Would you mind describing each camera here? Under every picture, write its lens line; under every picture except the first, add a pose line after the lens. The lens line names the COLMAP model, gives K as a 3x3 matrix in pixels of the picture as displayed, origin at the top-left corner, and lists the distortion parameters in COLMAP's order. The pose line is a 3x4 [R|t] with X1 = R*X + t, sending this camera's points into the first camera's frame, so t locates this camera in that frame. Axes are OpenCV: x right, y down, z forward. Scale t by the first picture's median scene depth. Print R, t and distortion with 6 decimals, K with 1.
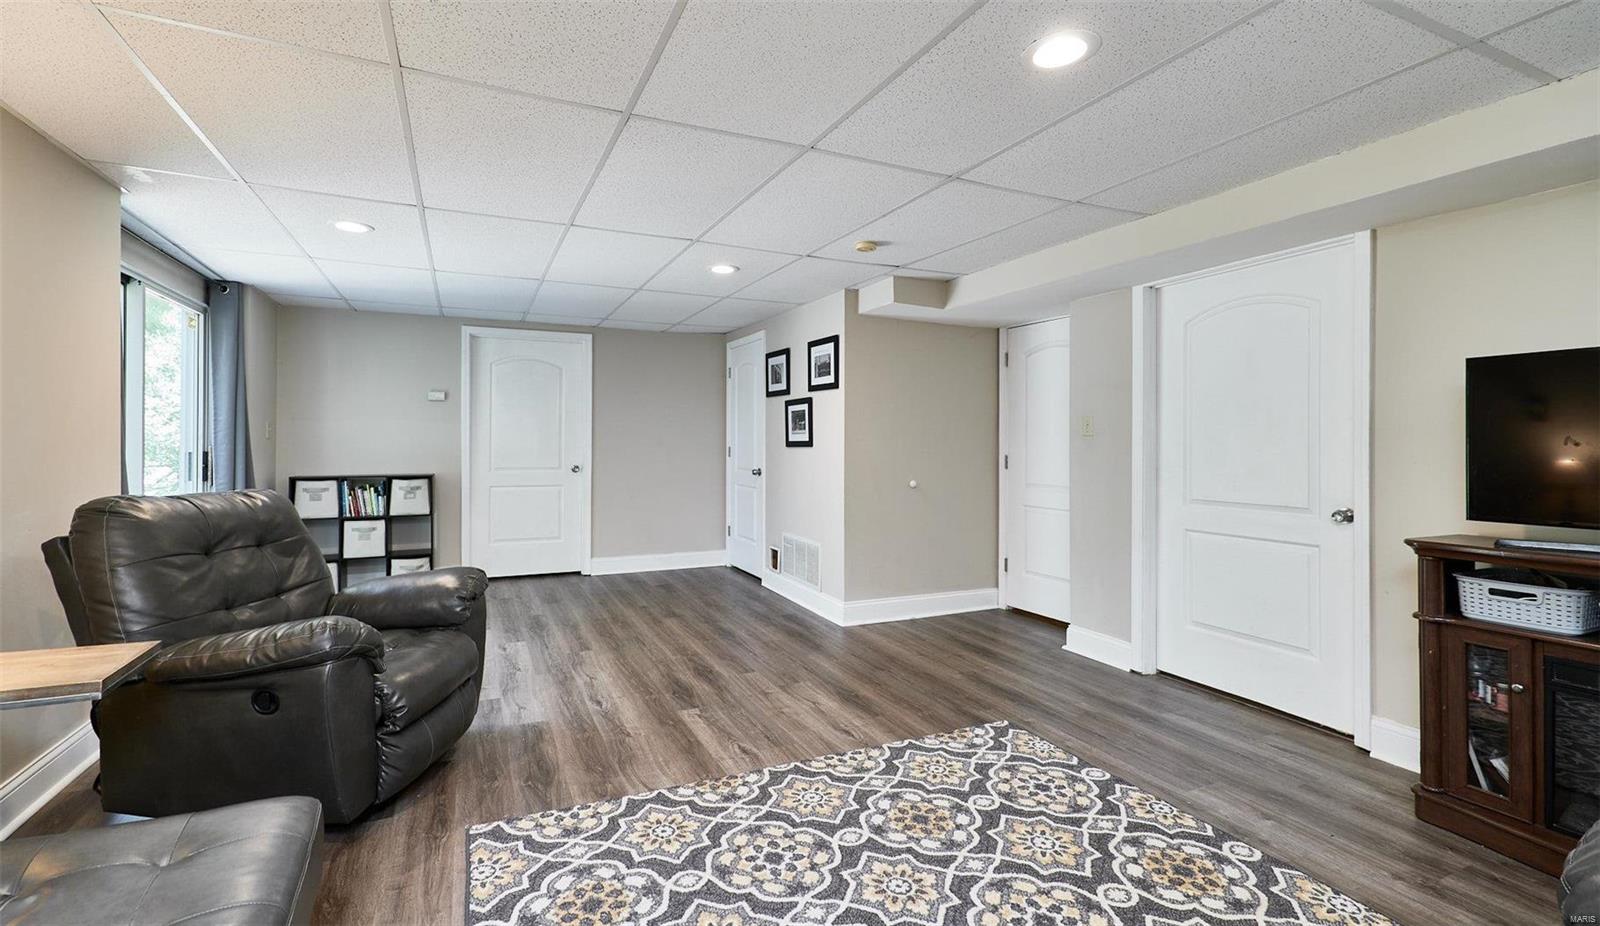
lens RADIAL K [[731.9, 0, 796.0], [0, 731.9, 440.8], [0, 0, 1]] dist [-0.001072, -0.000020]
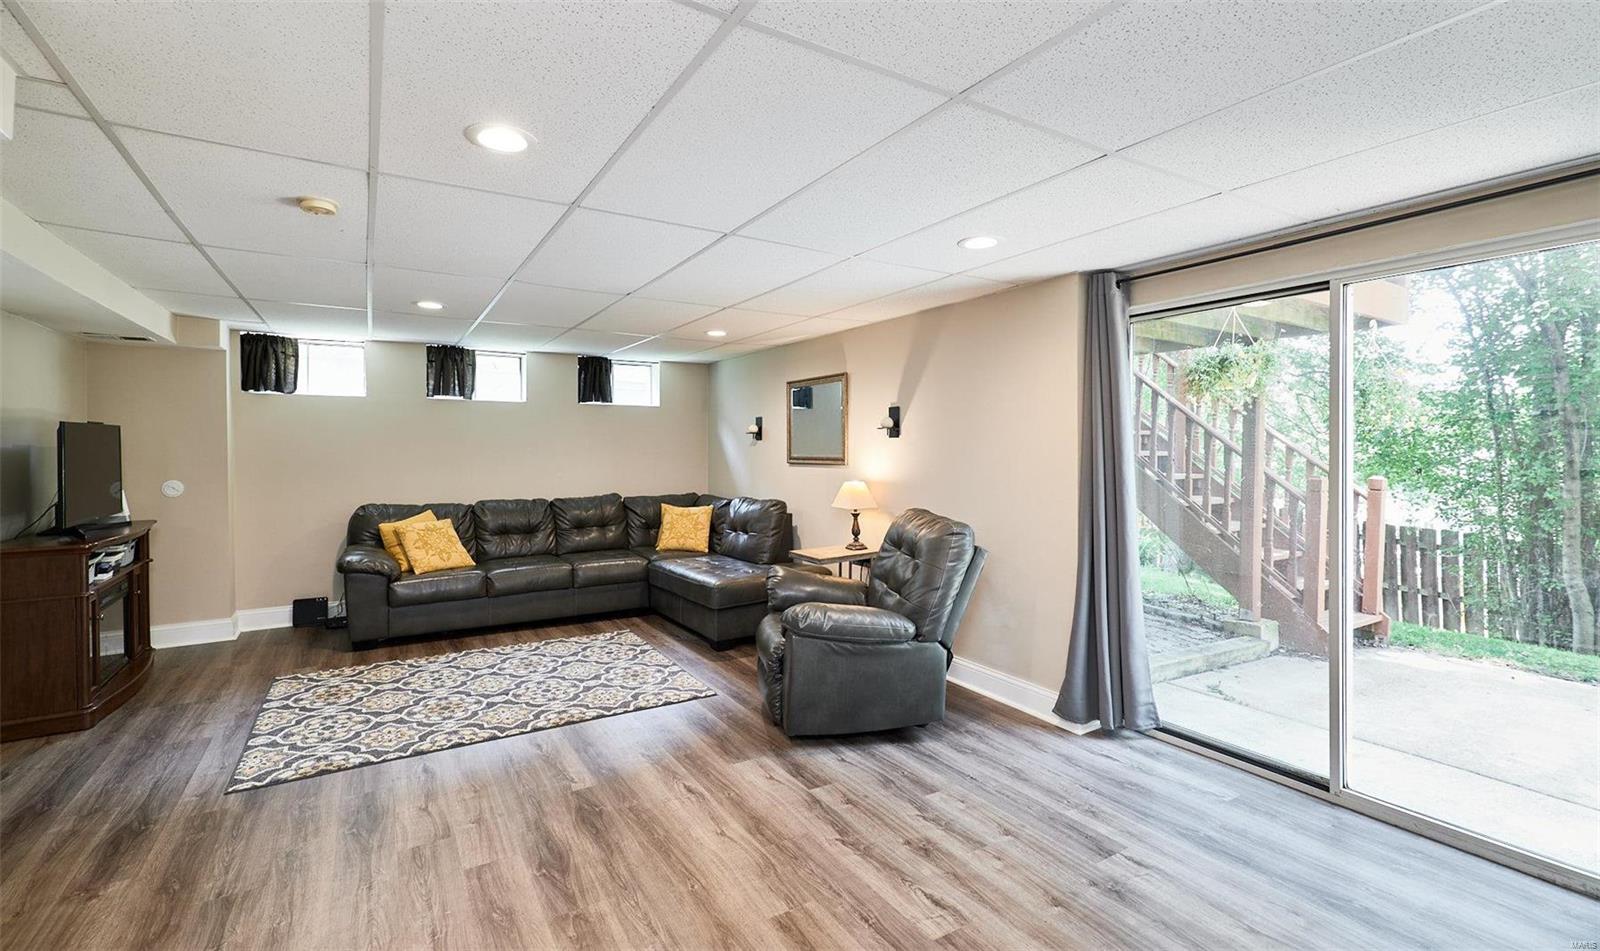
lens RADIAL K [[673.3, 0, 777.1], [0, 673.3, 448.6], [0, 0, 1]] dist [0.009789, 0.000107]
pose [[-0.995201, -0.006307, -0.097646, -0.336508], [-0.005988, 0.999976, -0.003559, -0.049744], [0.097666, -0.002958, -0.995215, 2.080883]]
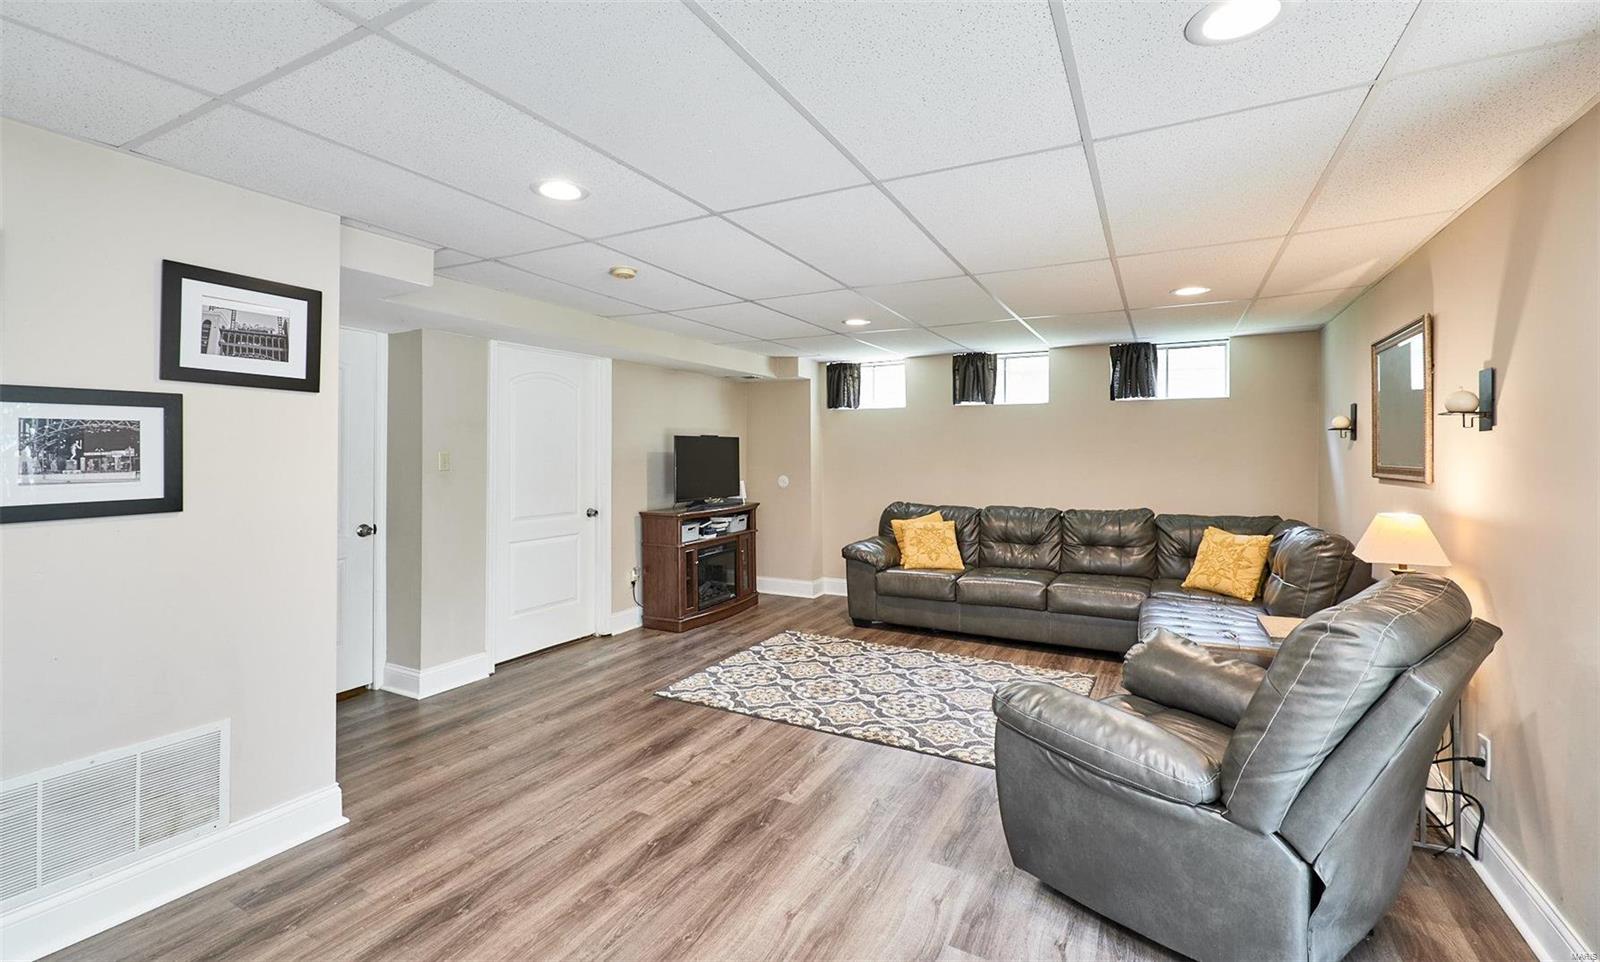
lens RADIAL K [[682.3, 0, 792.4], [0, 682.3, 448.1], [0, 0, 1]] dist [0.000725, 0.000007]
pose [[-0.606867, -0.000370, 0.794804, -0.893444], [-0.007807, 0.999954, -0.005495, -0.050813], [-0.794765, -0.009540, -0.606842, 1.680578]]
